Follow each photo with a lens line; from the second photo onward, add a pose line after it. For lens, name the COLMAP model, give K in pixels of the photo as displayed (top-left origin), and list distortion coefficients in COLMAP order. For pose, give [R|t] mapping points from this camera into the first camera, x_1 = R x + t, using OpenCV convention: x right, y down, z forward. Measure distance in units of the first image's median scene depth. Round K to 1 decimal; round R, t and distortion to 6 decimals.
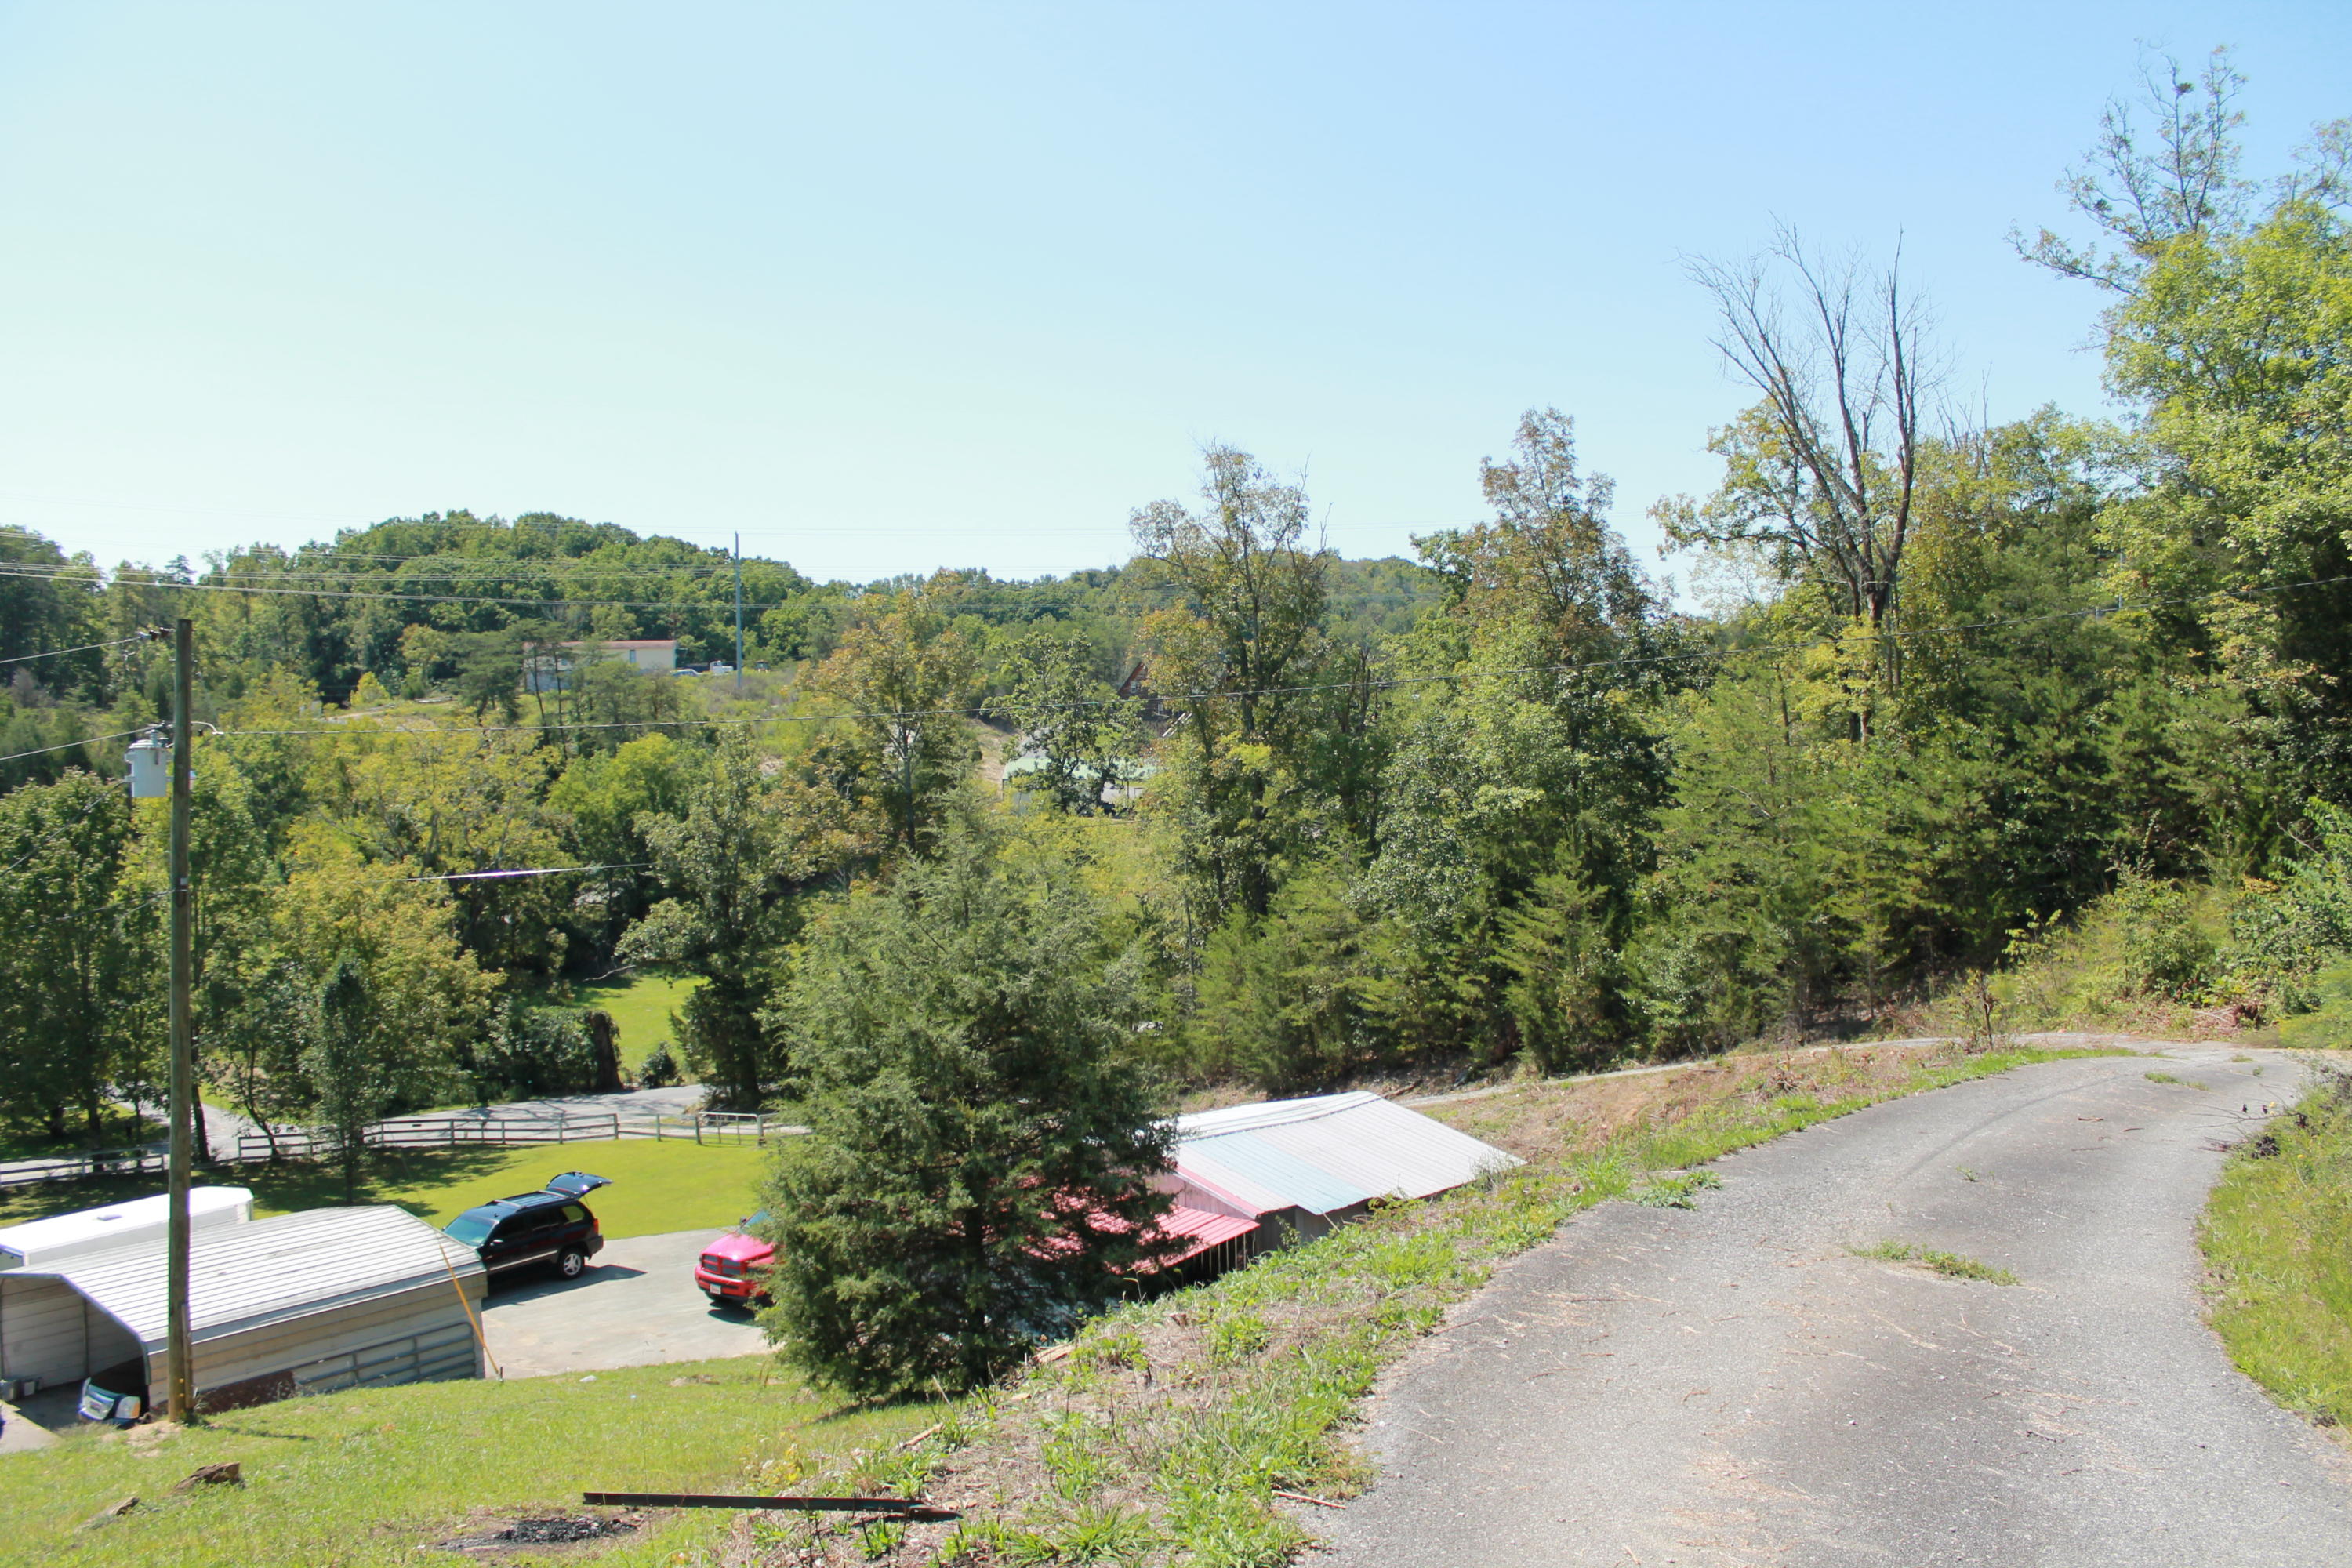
lens RADIAL K [[1971.1, 0, 1175.8], [0, 1971.1, 822.7], [0, 0, 1]] dist [-0.157632, 0.128854]
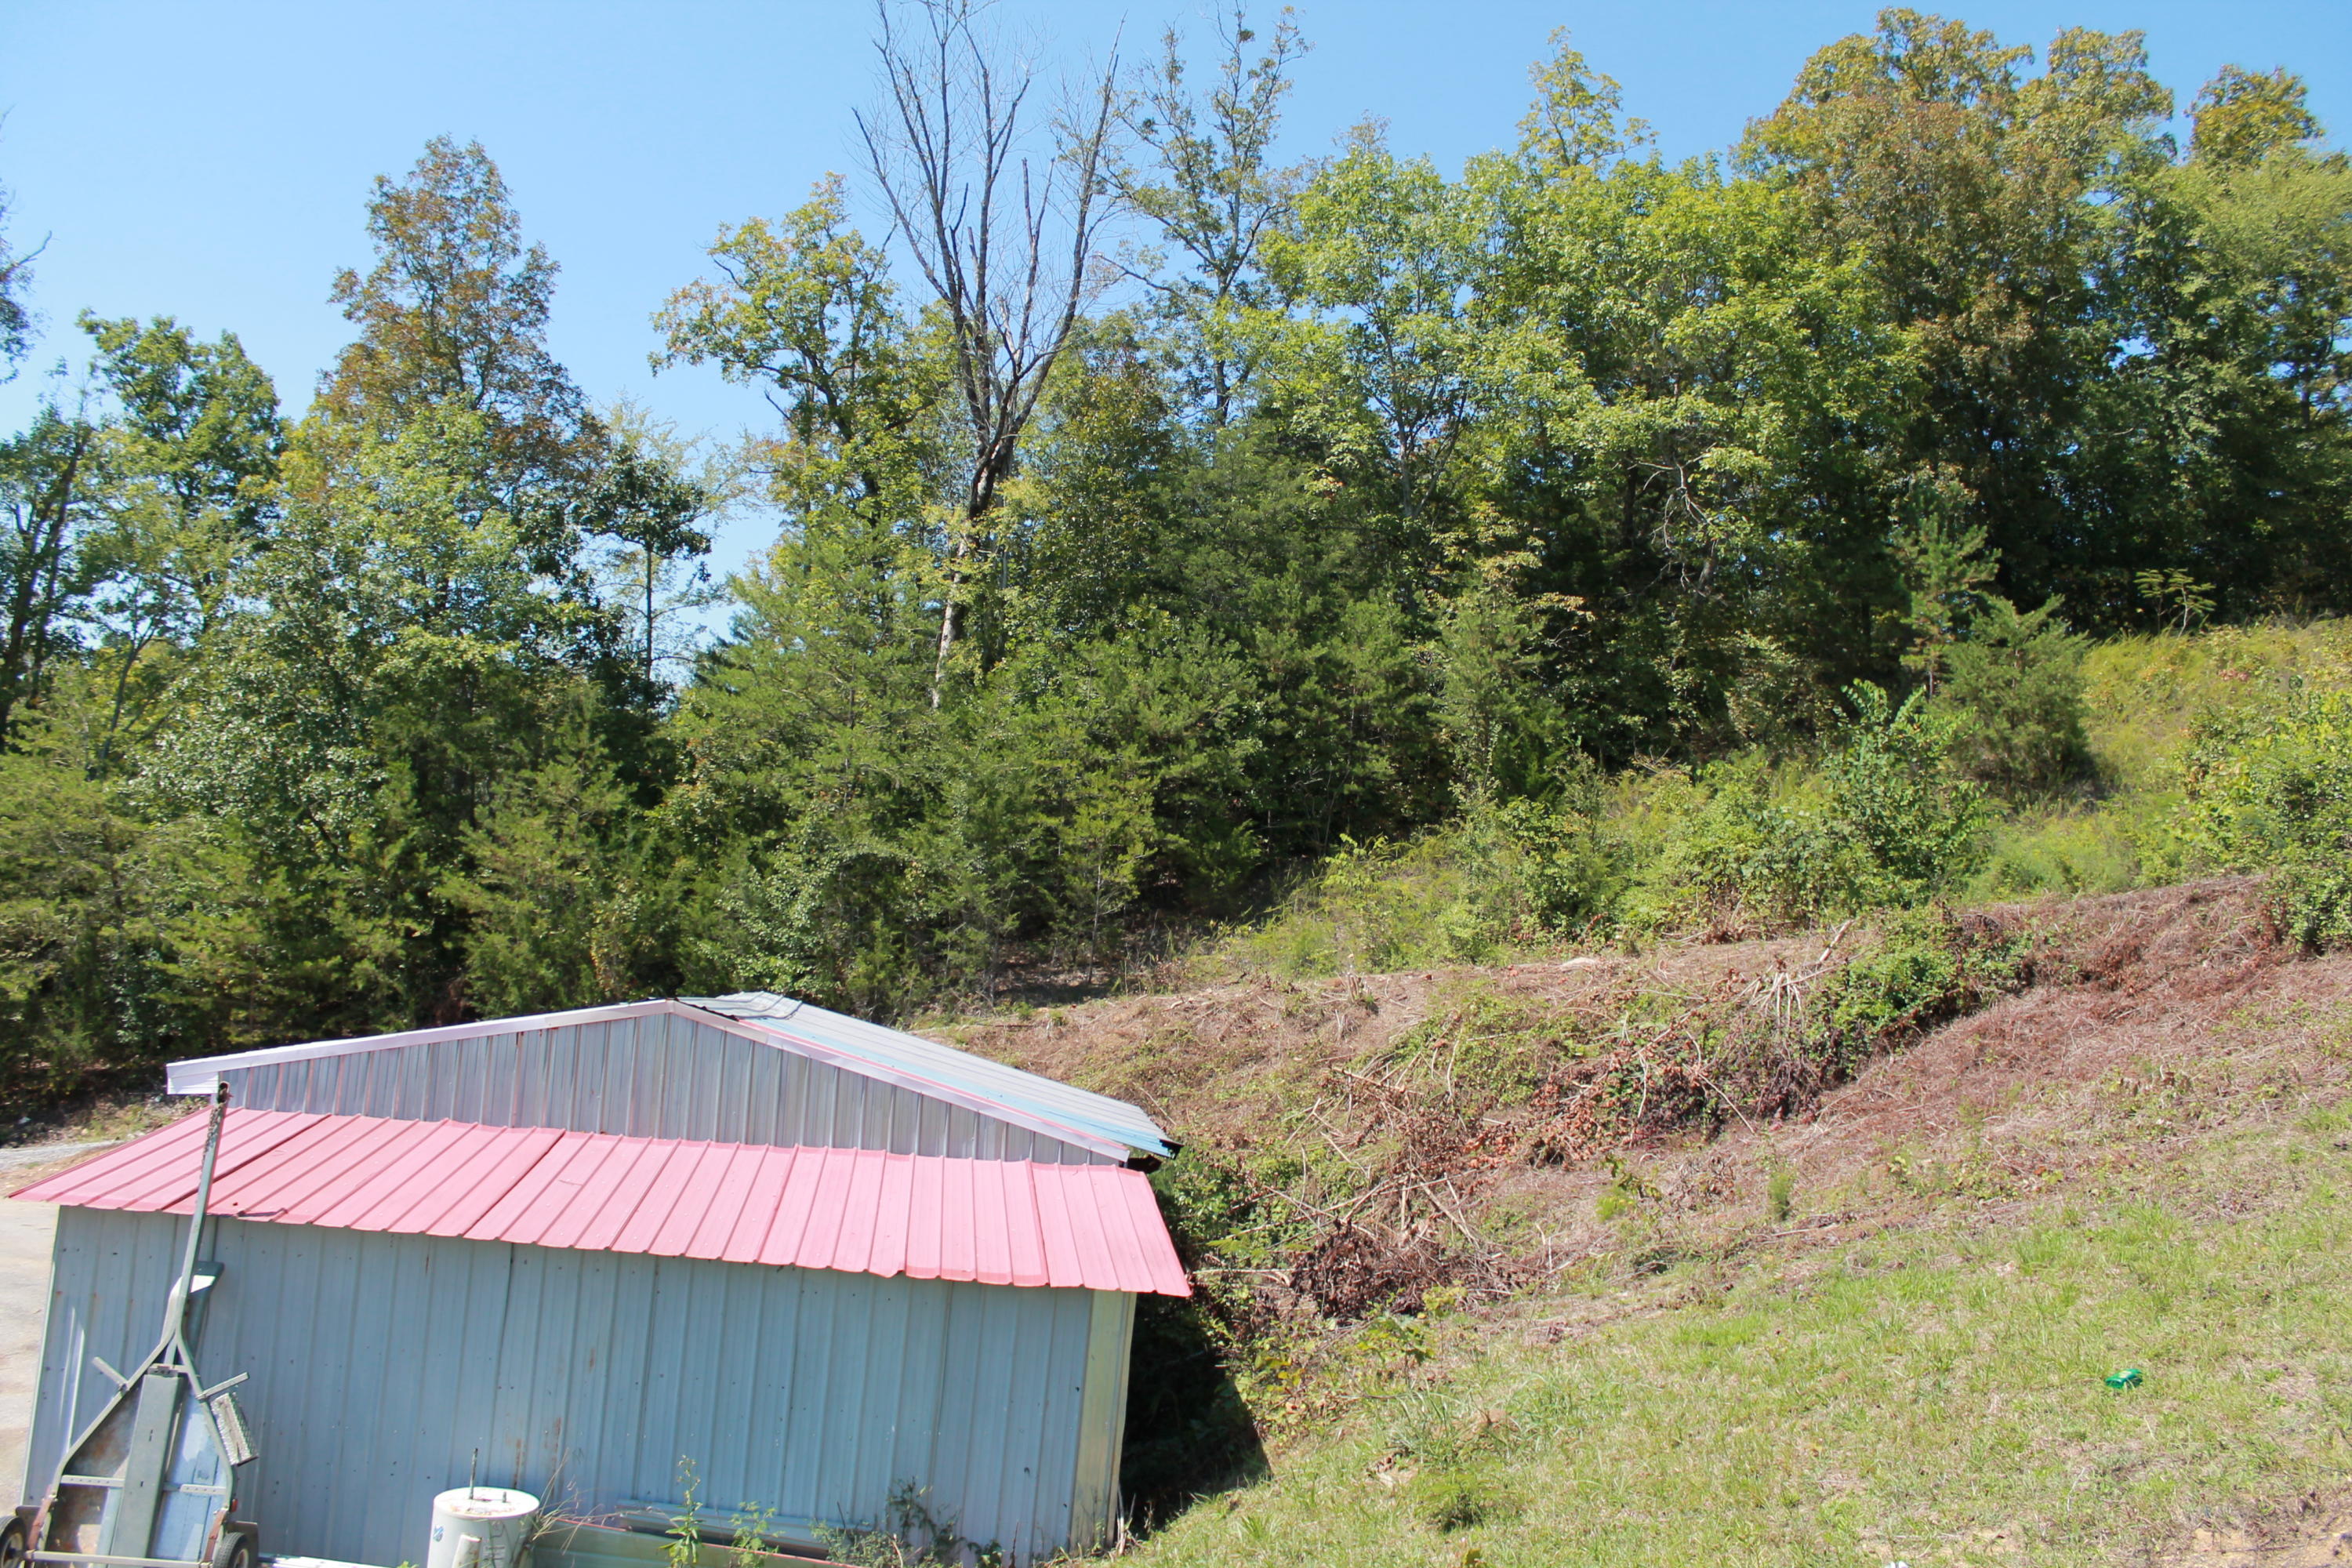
lens RADIAL K [[1971.1, 0, 1191.9], [0, 1971.1, 798.2], [0, 0, 1]] dist [-0.157632, 0.128854]
pose [[0.609714, 0.132252, 0.781511, -0.180359], [-0.048833, 0.990376, -0.129499, 0.111064], [-0.791116, 0.040794, 0.610304, 0.450563]]
